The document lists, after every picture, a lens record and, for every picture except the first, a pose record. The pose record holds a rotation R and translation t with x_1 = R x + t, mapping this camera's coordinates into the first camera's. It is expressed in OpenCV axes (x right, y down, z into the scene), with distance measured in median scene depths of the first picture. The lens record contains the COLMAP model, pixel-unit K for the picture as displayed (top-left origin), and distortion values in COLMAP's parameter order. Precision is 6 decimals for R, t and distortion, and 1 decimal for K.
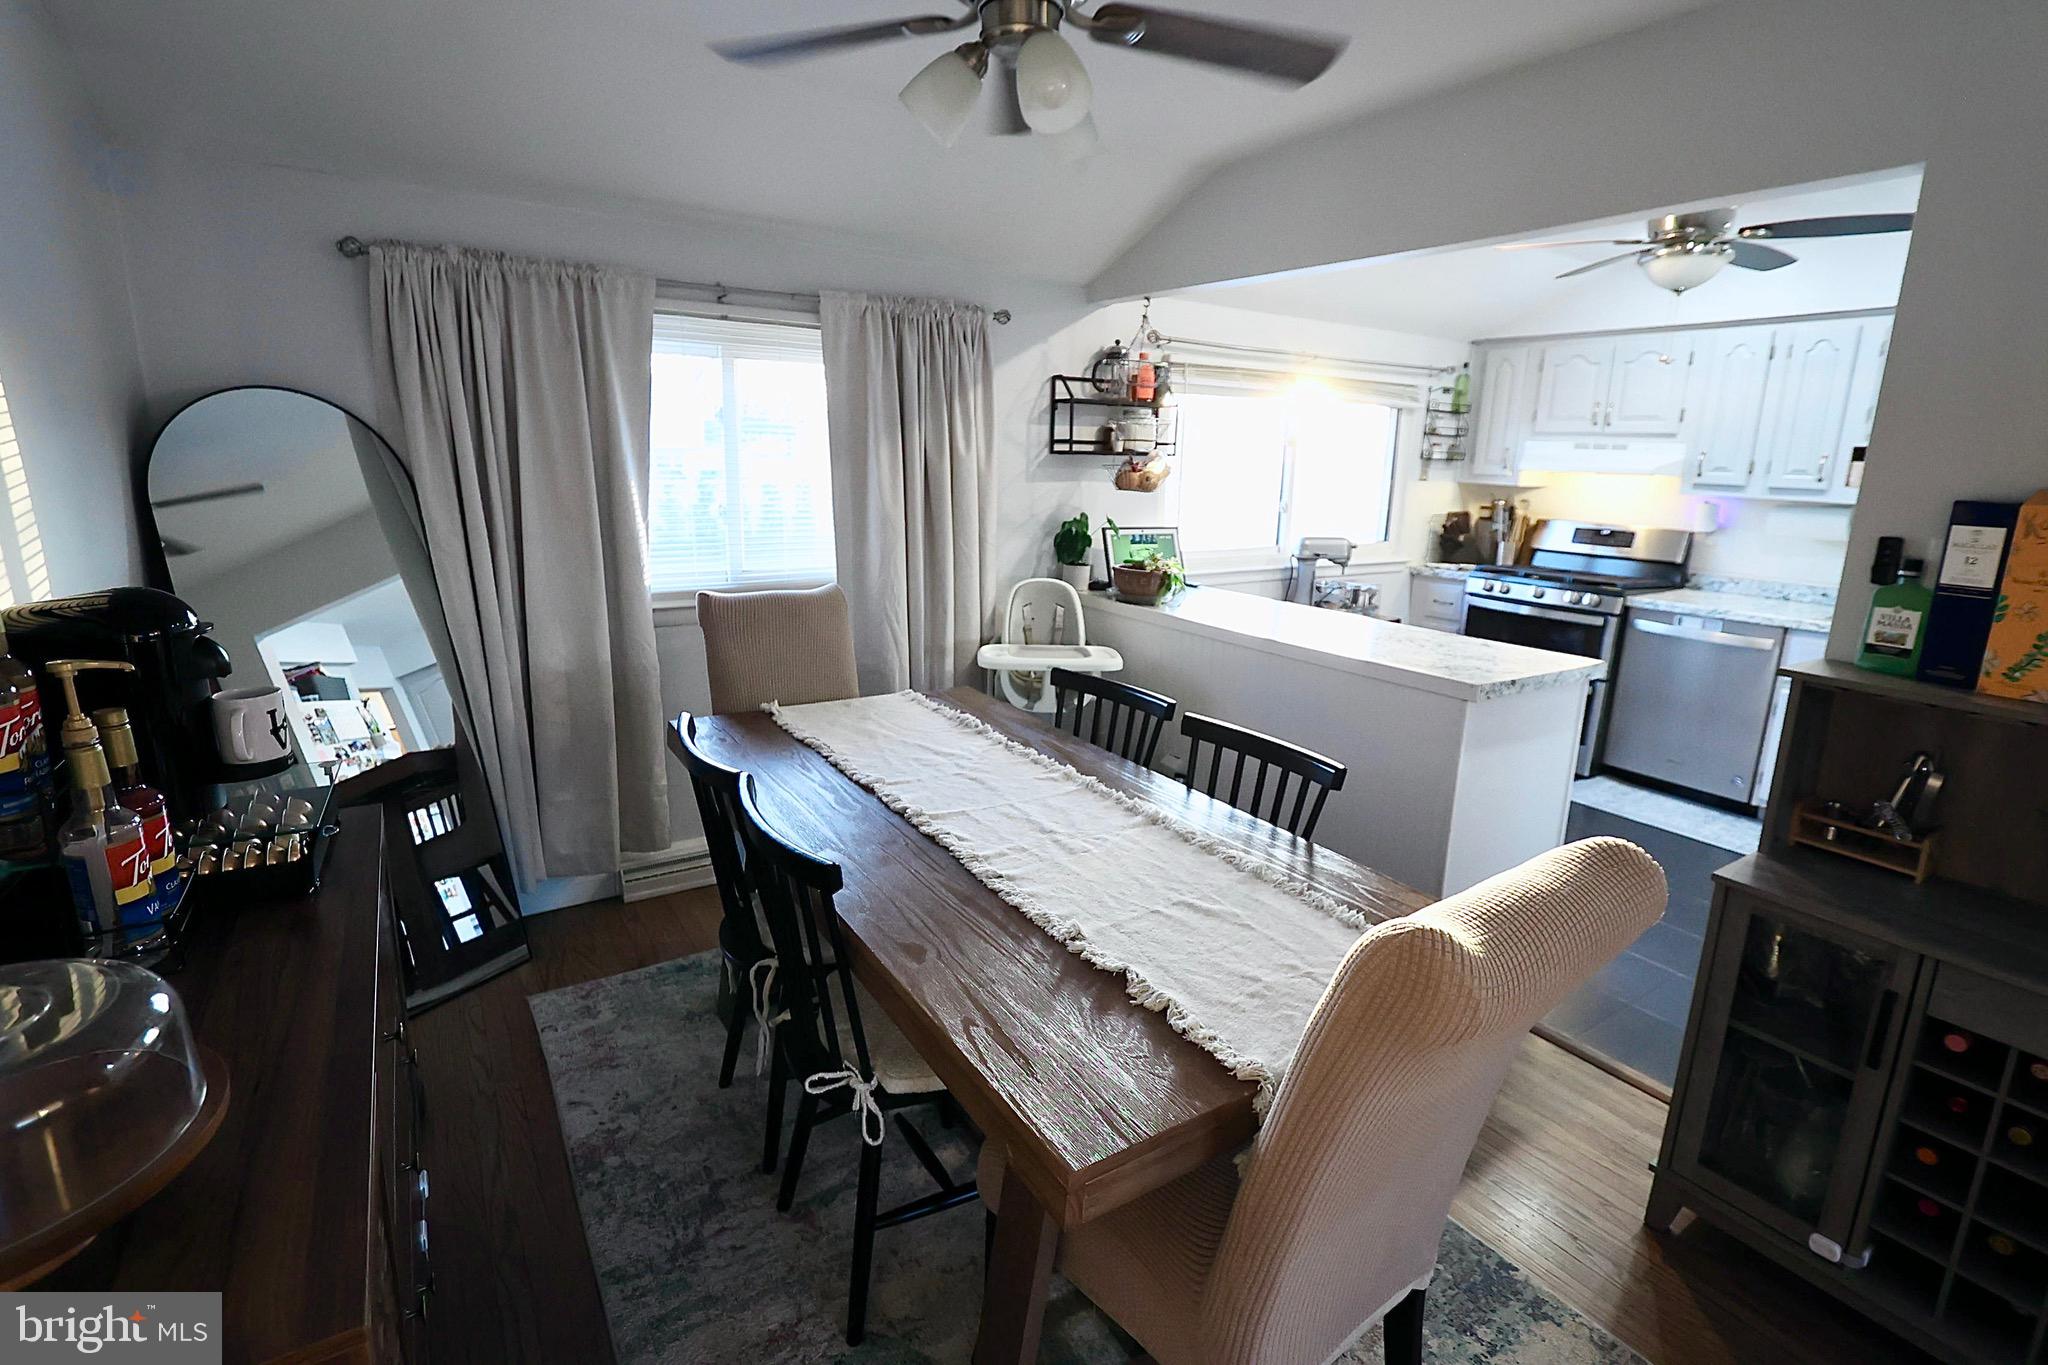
lens RADIAL K [[938.6, 0, 1014.7], [0, 938.6, 665.3], [0, 0, 1]] dist [-0.013709, 0.001012]
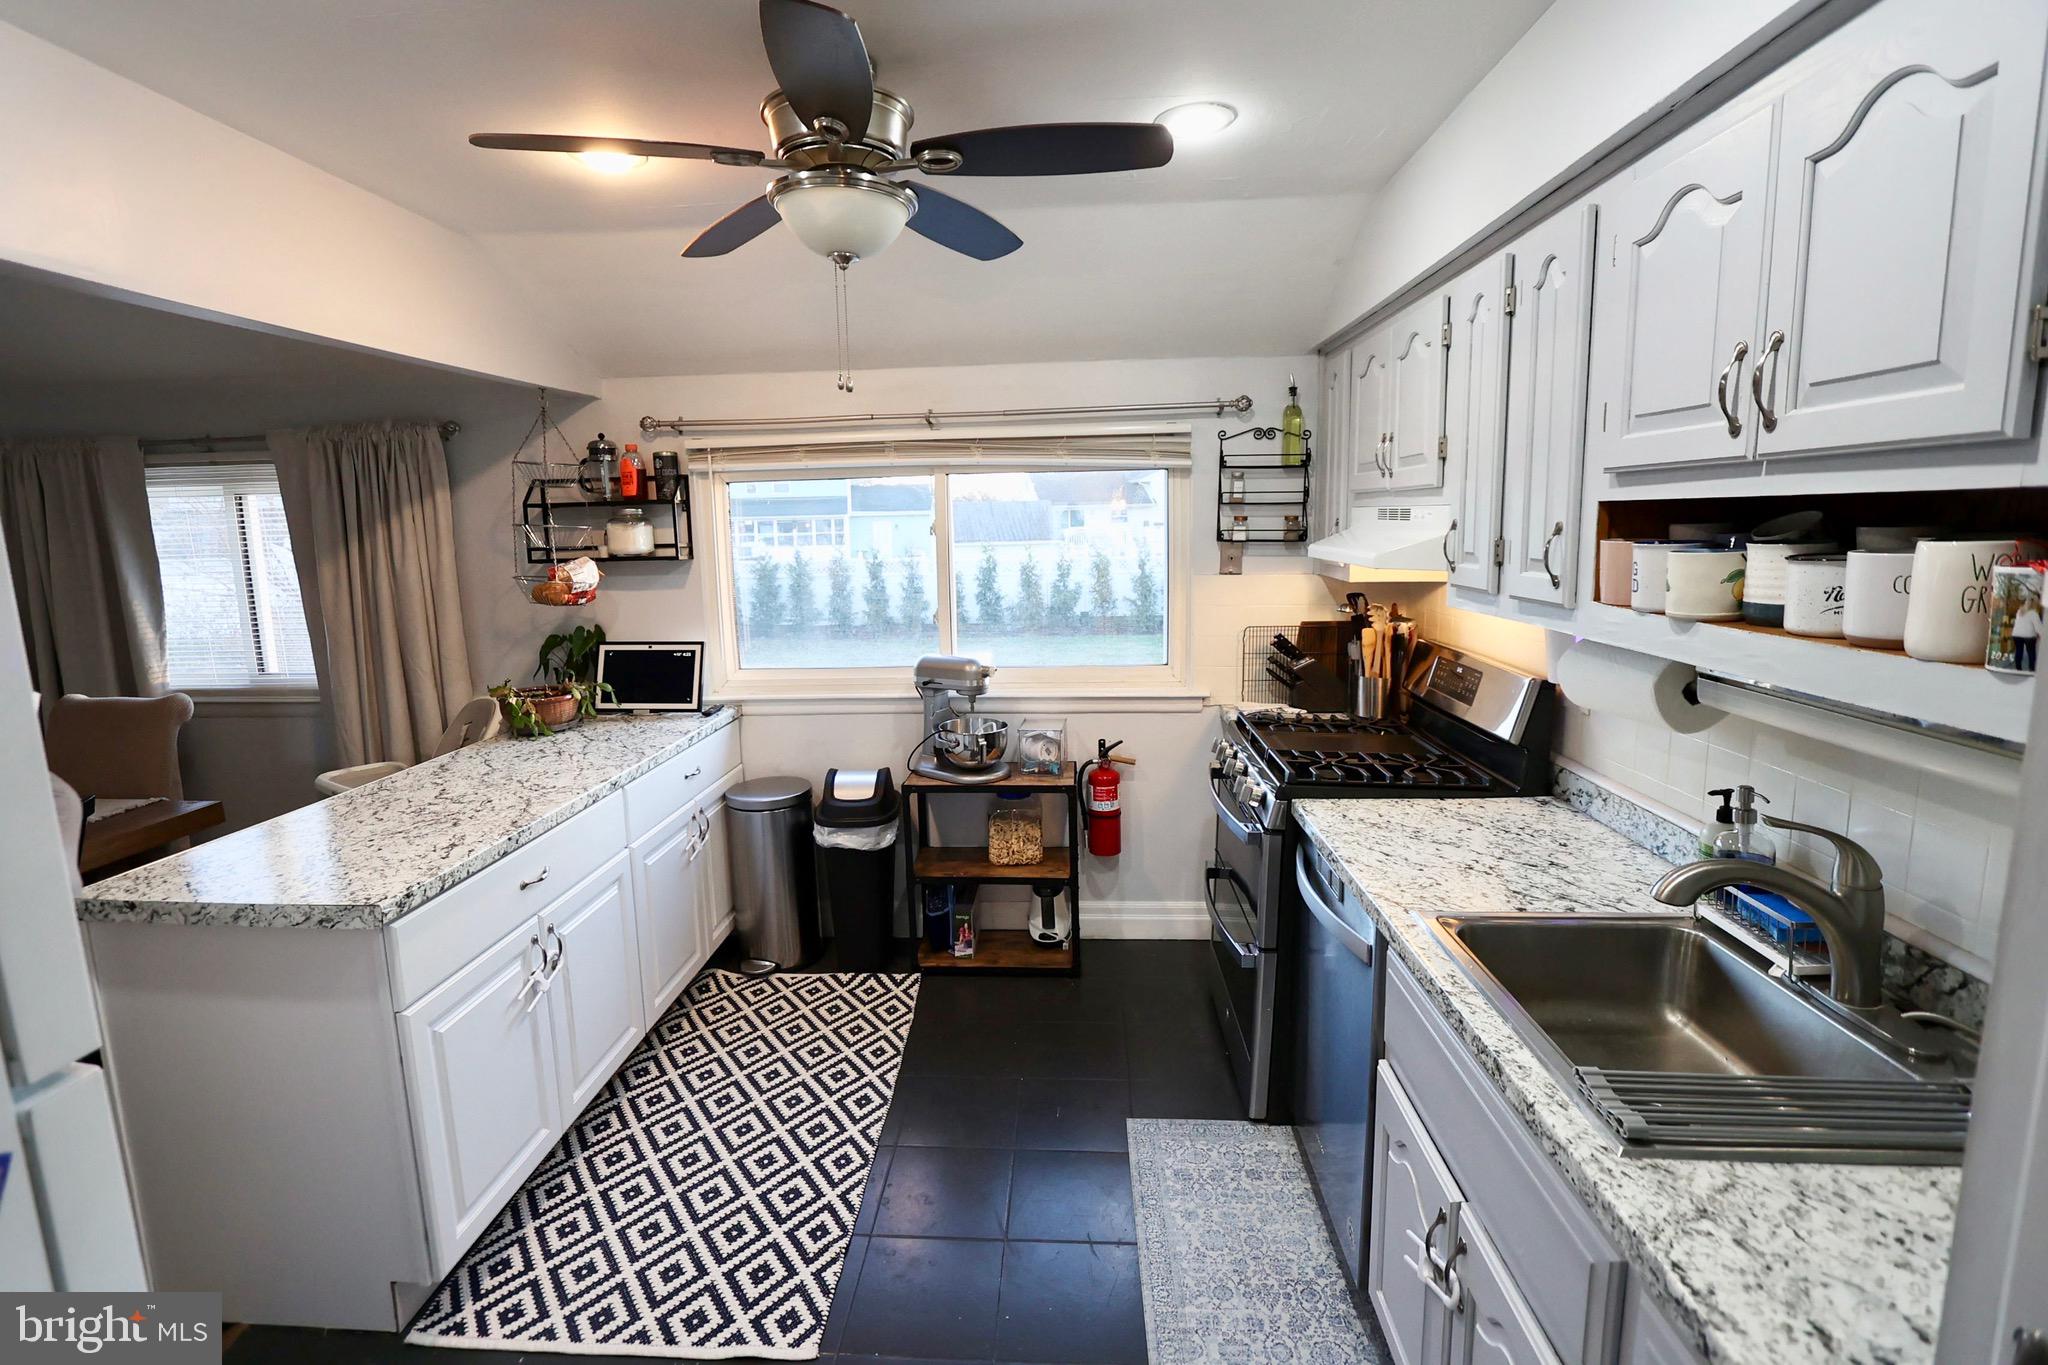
lens RADIAL K [[938.6, 0, 1014.7], [0, 938.6, 665.3], [0, 0, 1]] dist [-0.013709, 0.001012]
pose [[0.799017, 0.048582, -0.599343, 1.013704], [-0.092552, 0.994790, -0.042750, -0.132643], [0.594143, 0.089628, 0.799350, 0.568527]]
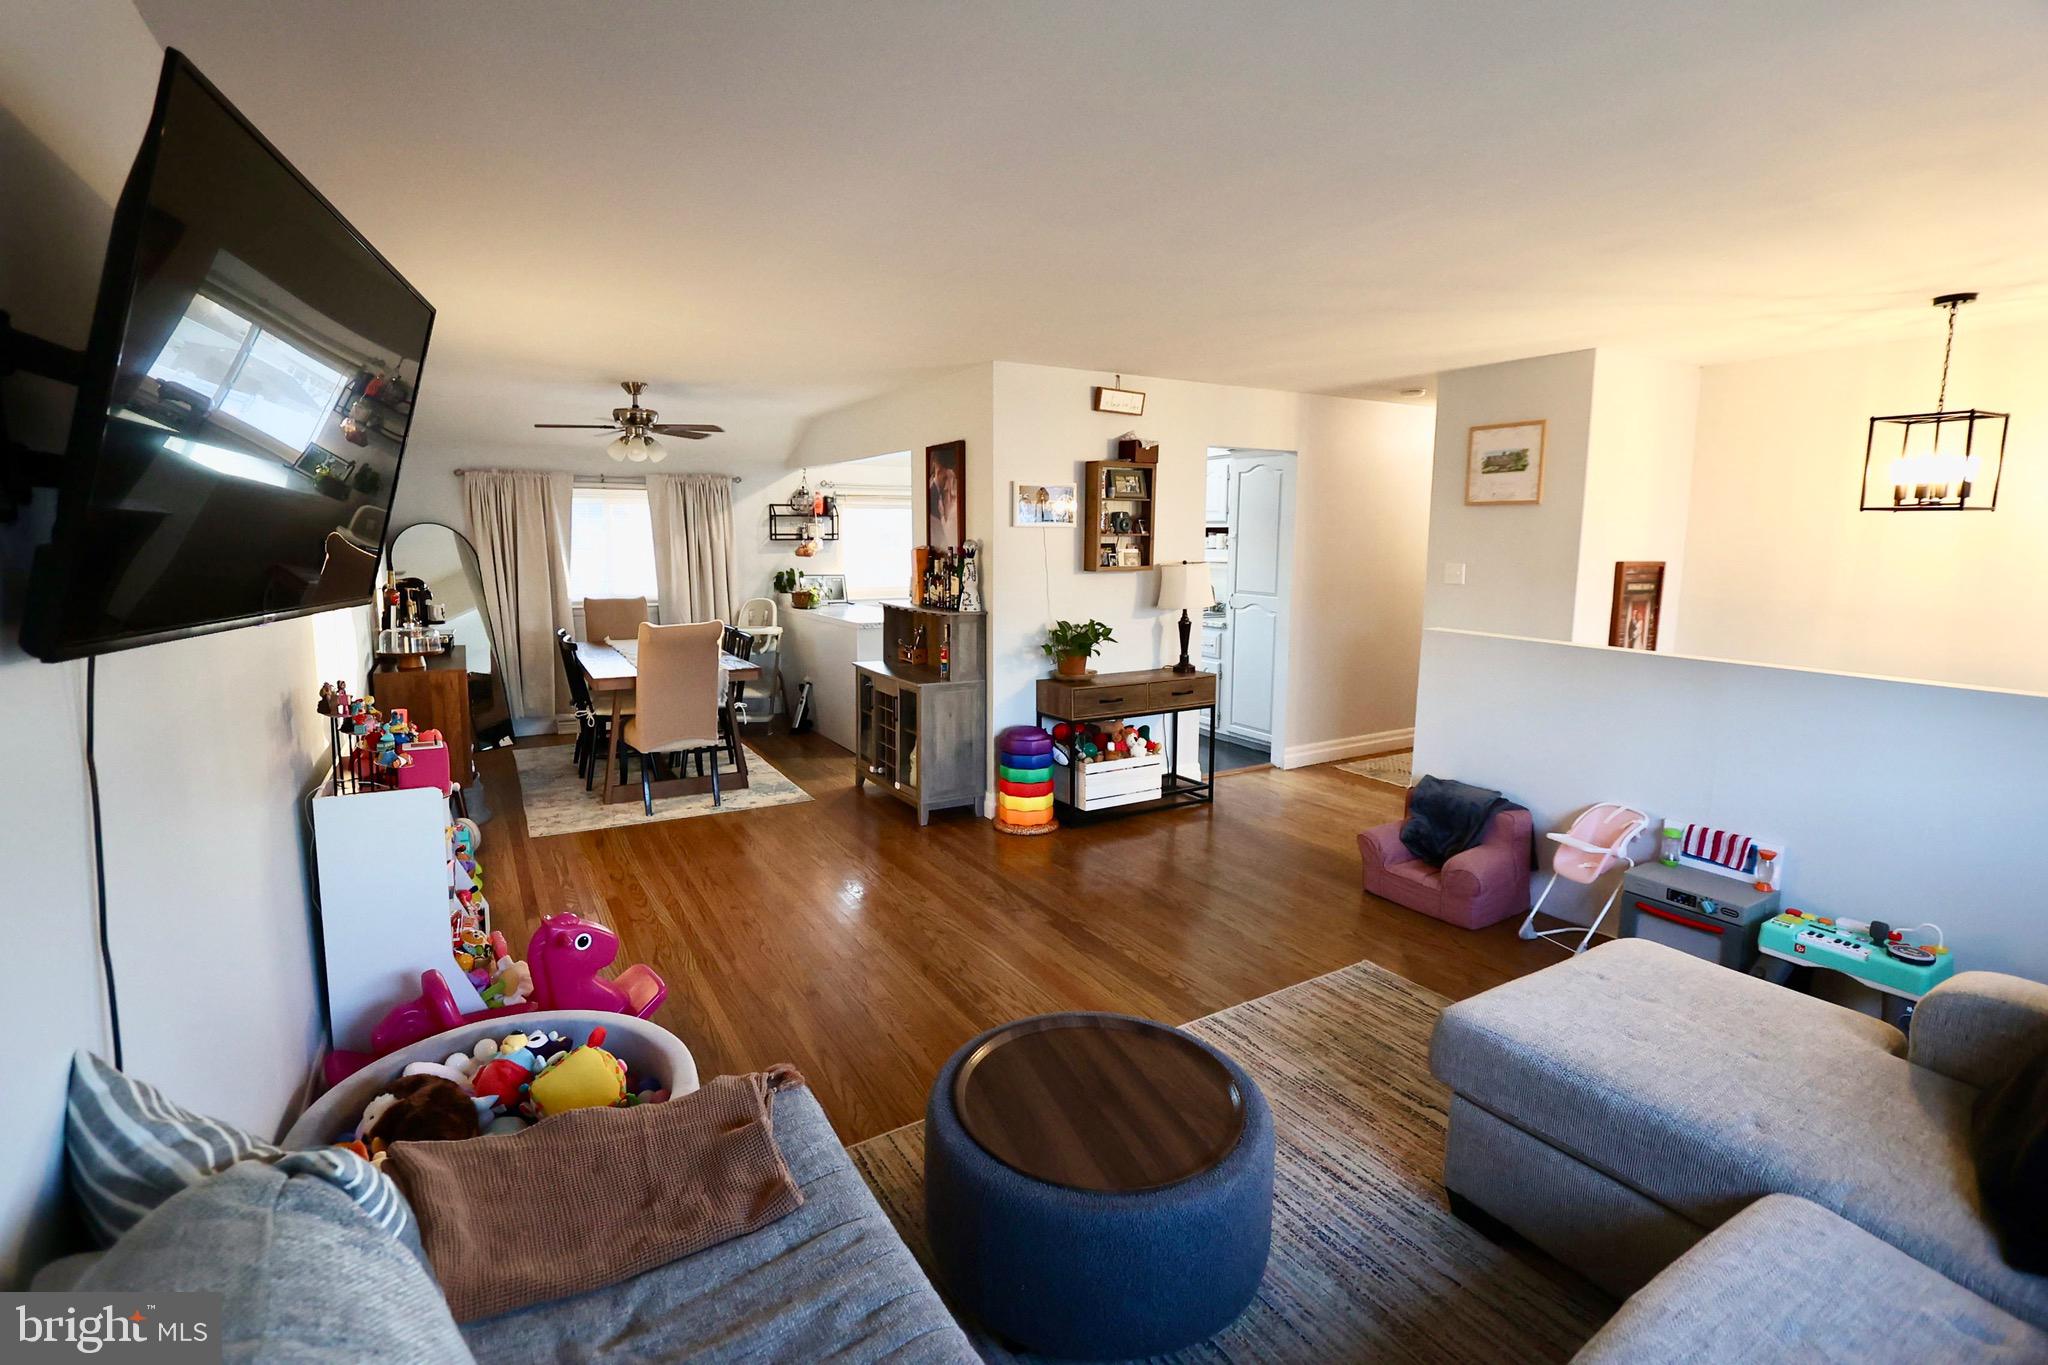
lens RADIAL K [[938.6, 0, 1014.7], [0, 938.6, 665.3], [0, 0, 1]] dist [-0.013709, 0.001012]
pose [[0.999105, -0.009700, -0.041162, 0.692488], [0.006361, 0.996735, -0.080493, 0.236601], [0.041809, 0.080159, 0.995905, -1.090532]]
